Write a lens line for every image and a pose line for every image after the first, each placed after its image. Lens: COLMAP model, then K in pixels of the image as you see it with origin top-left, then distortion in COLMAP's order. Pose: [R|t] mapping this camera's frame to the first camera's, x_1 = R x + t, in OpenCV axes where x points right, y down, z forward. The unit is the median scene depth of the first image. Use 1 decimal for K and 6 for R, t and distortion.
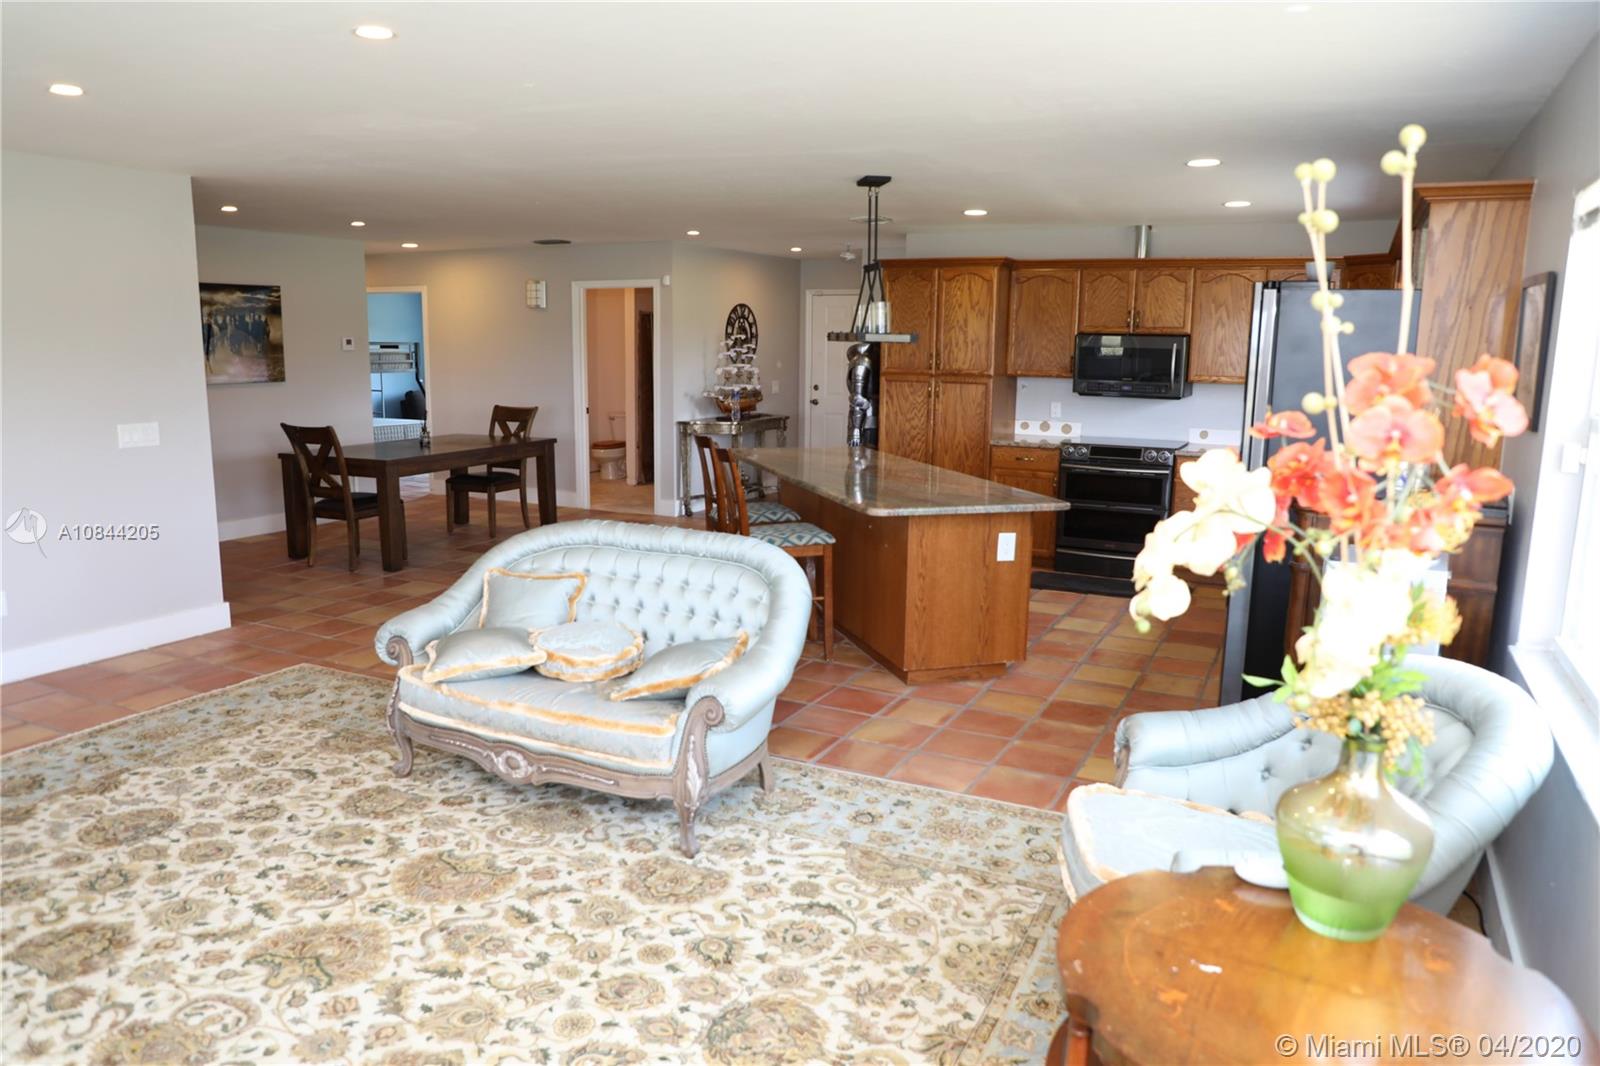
lens RADIAL K [[1085.2, 0, 794.9], [0, 1085.2, 537.5], [0, 0, 1]] dist [-0.079885, 0.042399]
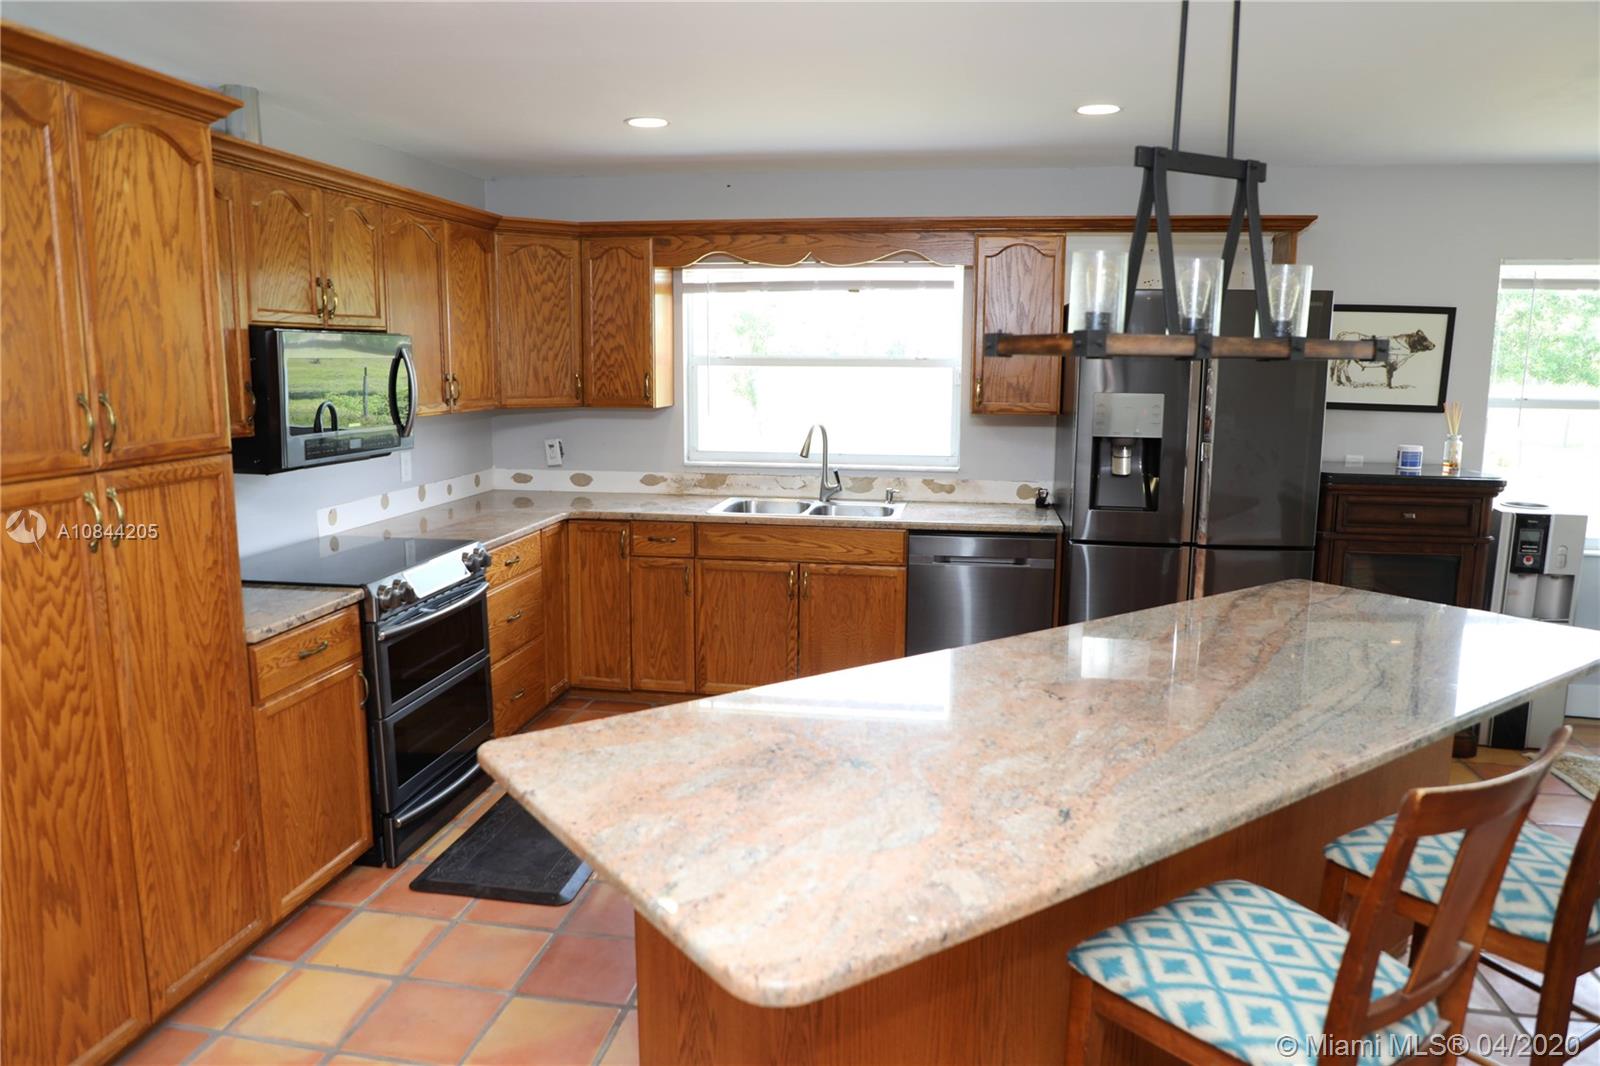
lens RADIAL K [[1093.1, 0, 789.6], [0, 1093.1, 537.4], [0, 0, 1]] dist [-0.072376, 0.038466]
pose [[-0.299720, -0.170757, 0.938621, -0.201283], [0.161285, 0.960621, 0.226261, -0.176768], [-0.940295, 0.219200, -0.260376, 0.958211]]
